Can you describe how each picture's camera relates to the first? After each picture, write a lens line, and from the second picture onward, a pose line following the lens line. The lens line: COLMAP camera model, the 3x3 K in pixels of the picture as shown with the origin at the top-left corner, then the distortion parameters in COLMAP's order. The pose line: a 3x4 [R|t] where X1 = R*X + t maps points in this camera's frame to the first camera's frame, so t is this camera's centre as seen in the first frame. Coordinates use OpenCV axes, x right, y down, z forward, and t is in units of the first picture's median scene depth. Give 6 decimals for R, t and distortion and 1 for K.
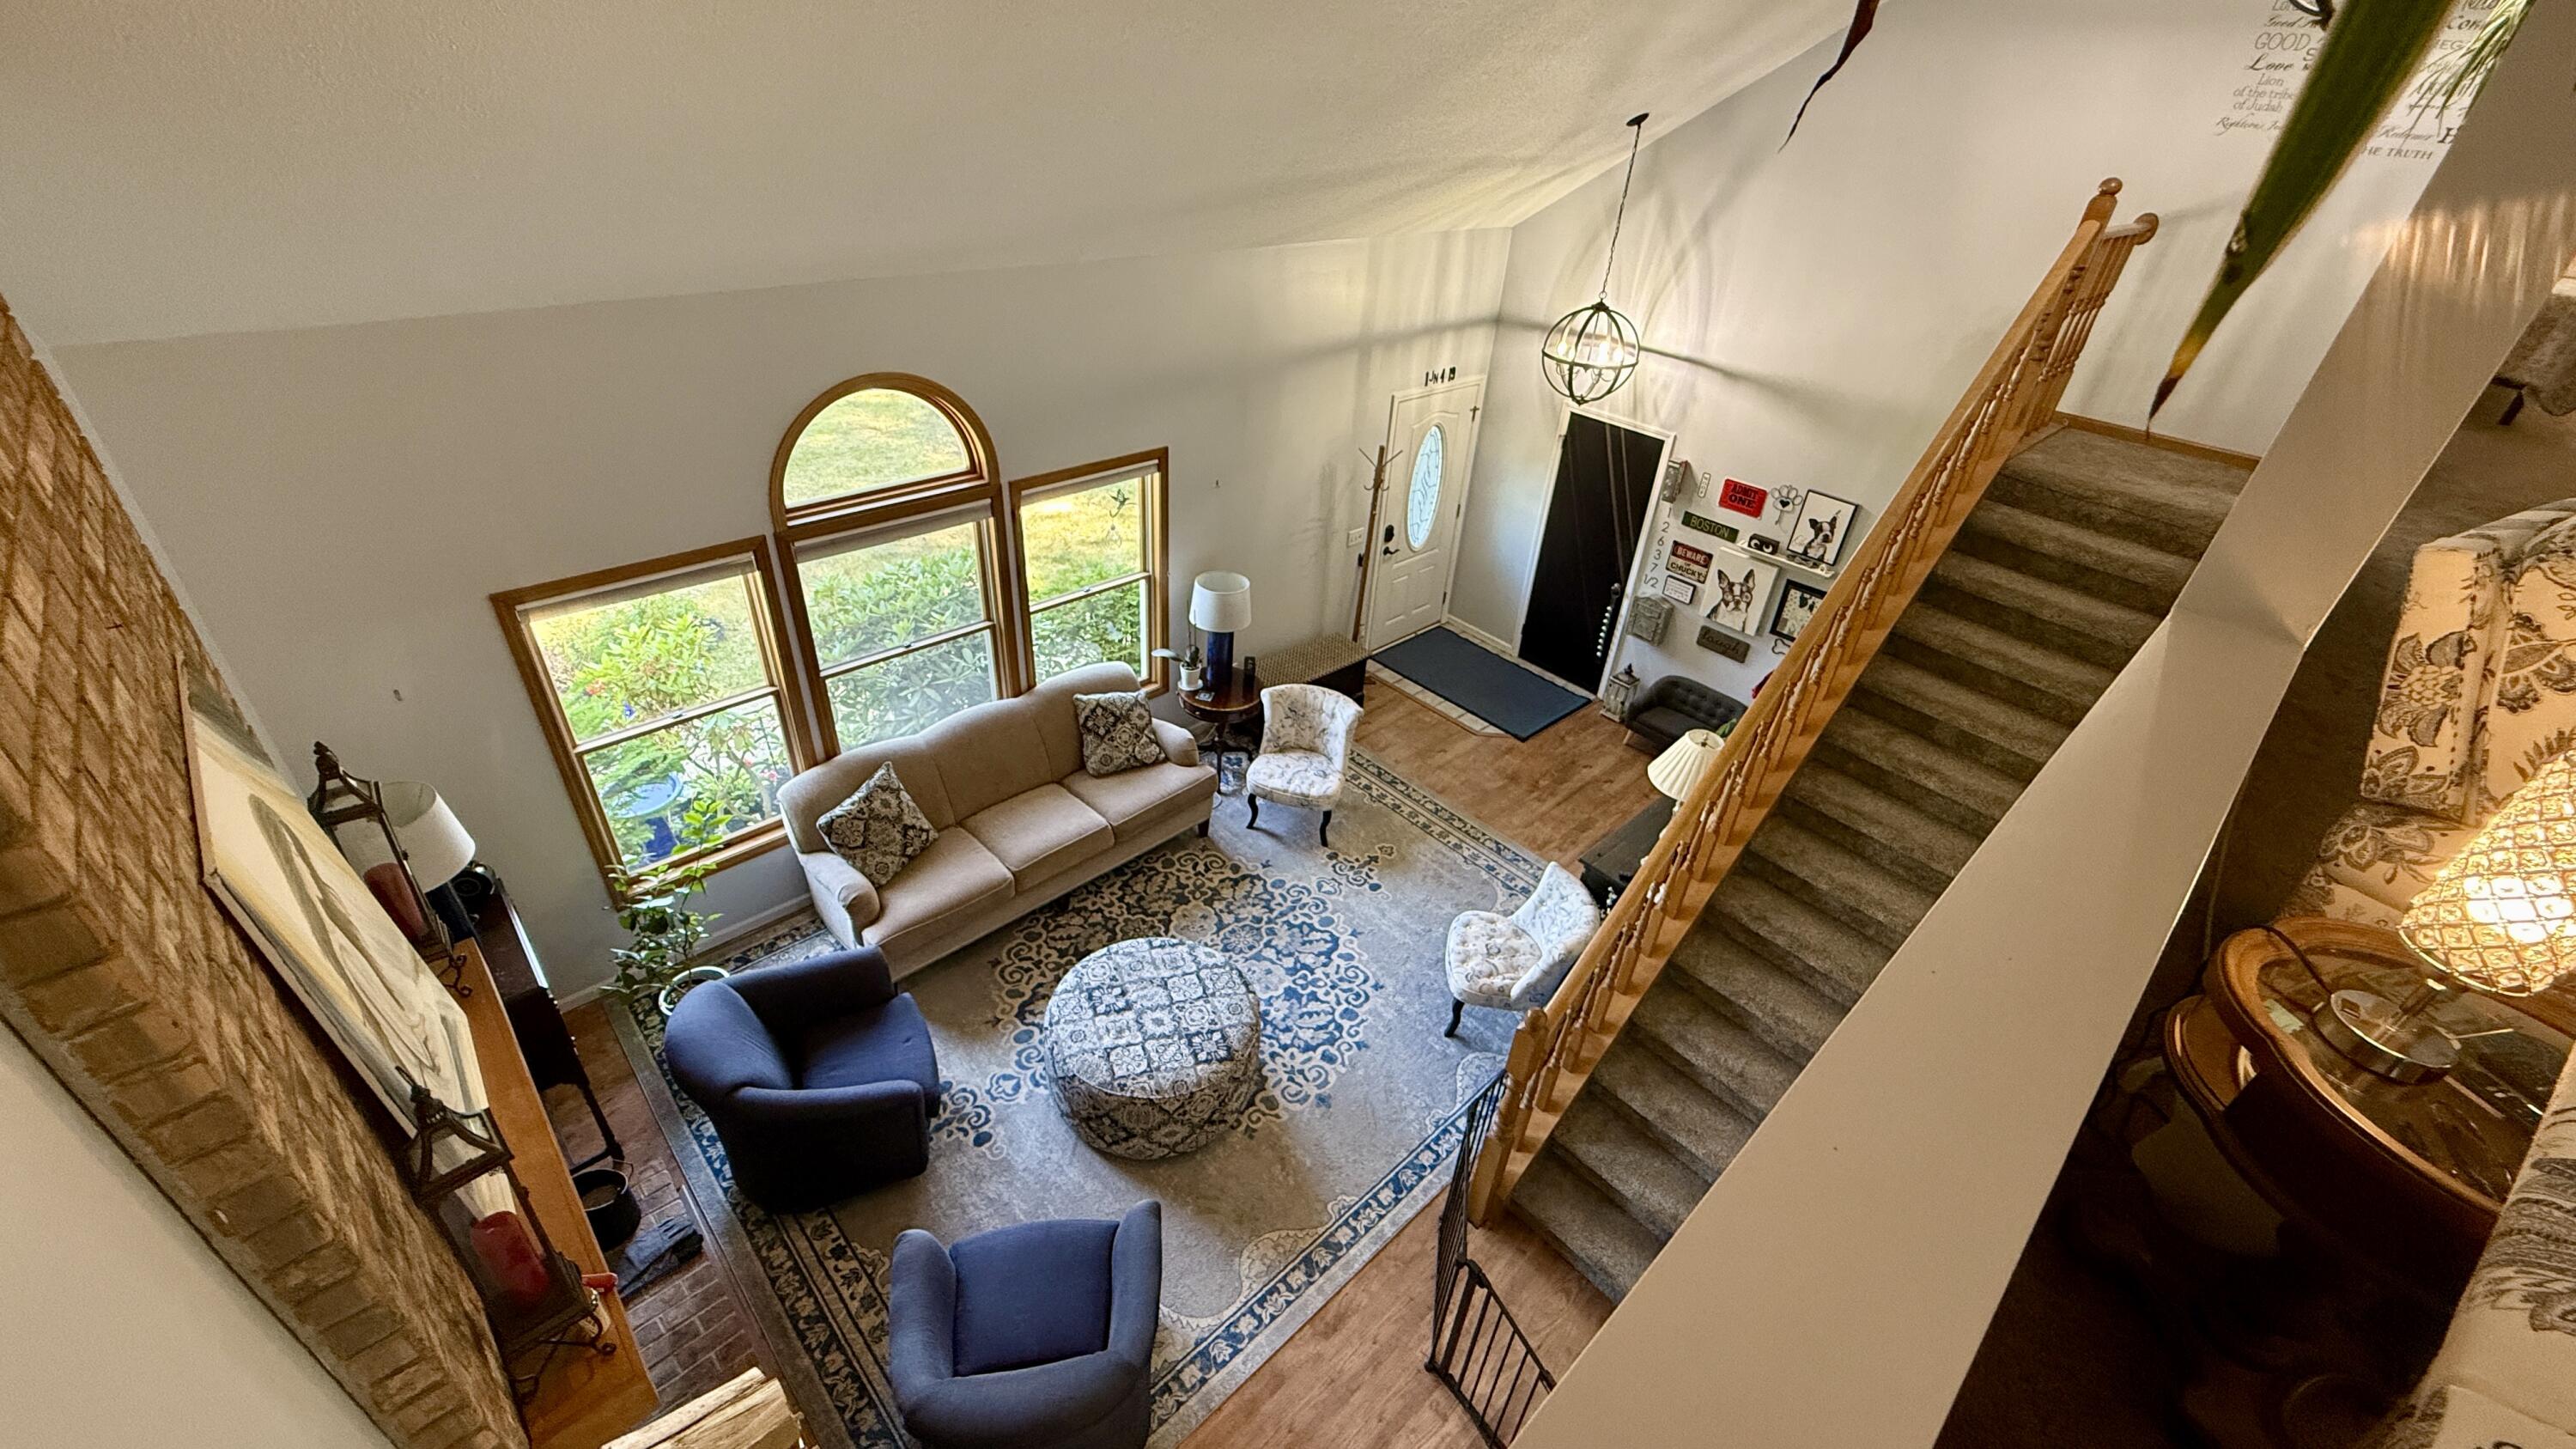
lens RADIAL K [[1028.7, 0, 1286.4], [0, 1028.7, 720.2], [0, 0, 1]] dist [0.000394, 0.000000]
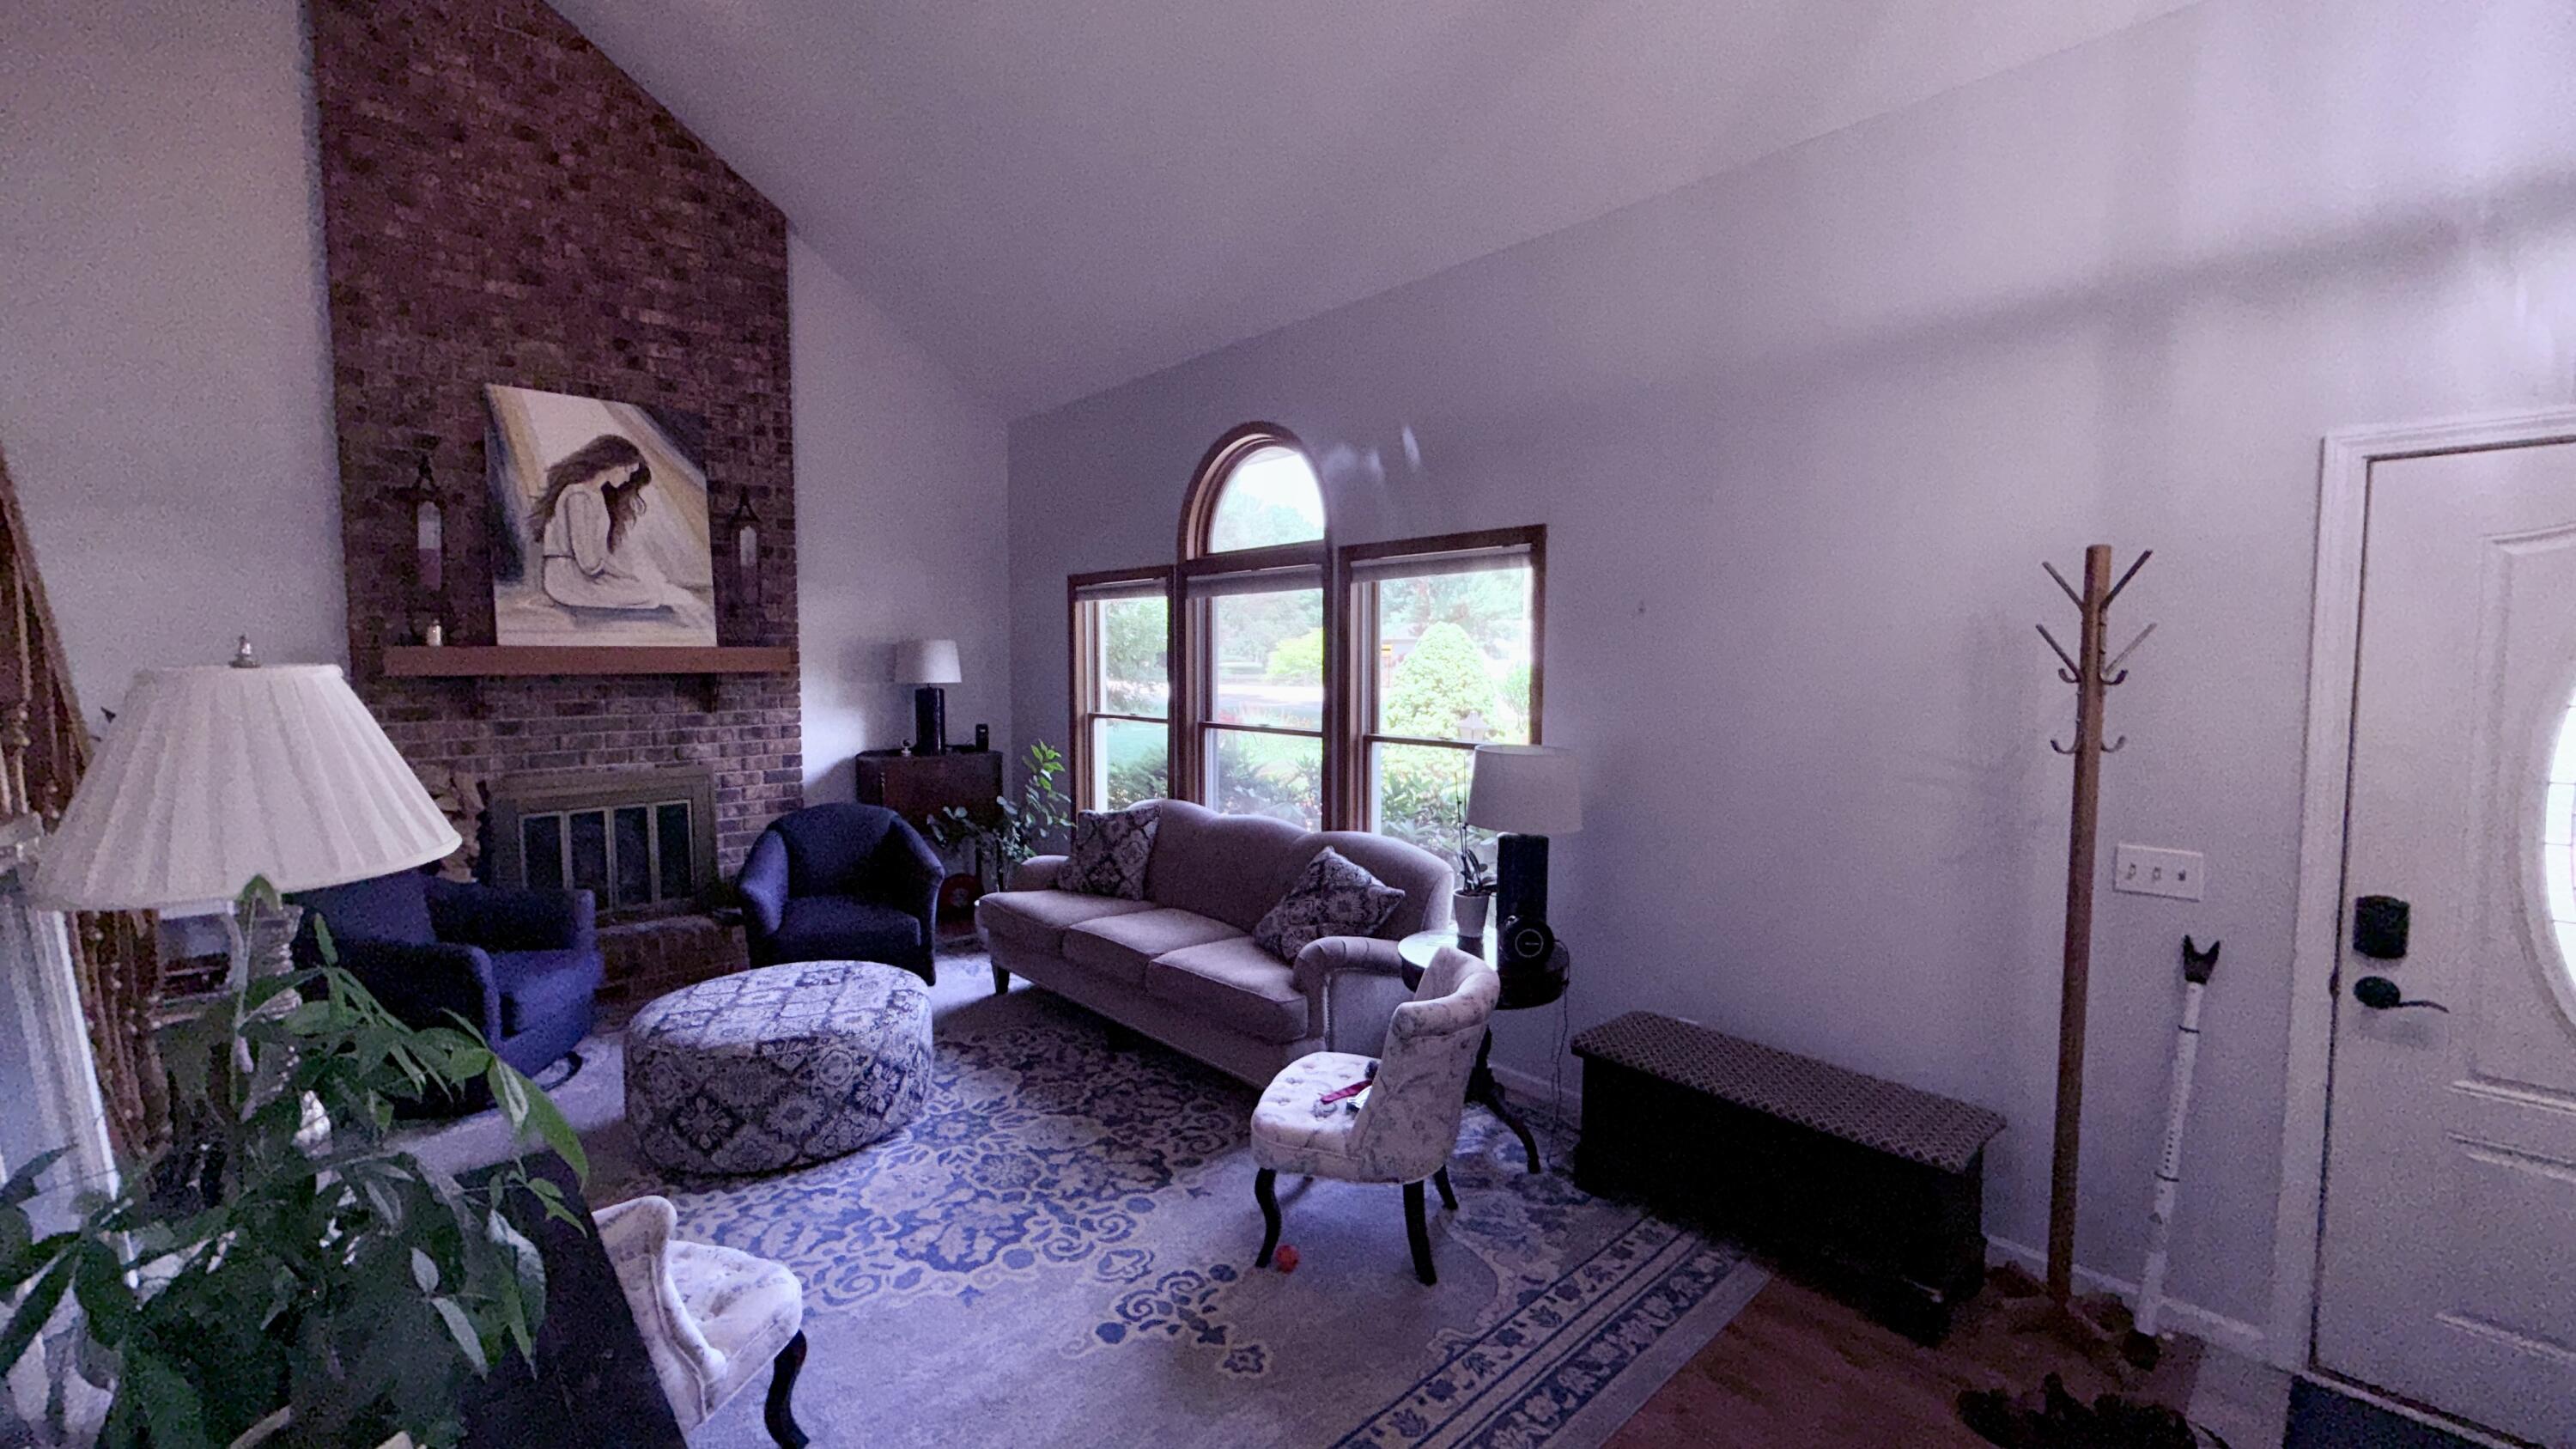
lens RADIAL K [[1028.7, 0, 1286.4], [0, 1028.7, 720.2], [0, 0, 1]] dist [0.000394, 0.000000]
pose [[-0.015761, 0.000592, -0.999876, 0.548775], [-0.546787, 0.837222, 0.009114, -0.095209], [0.837123, 0.546863, -0.012871, 1.019675]]
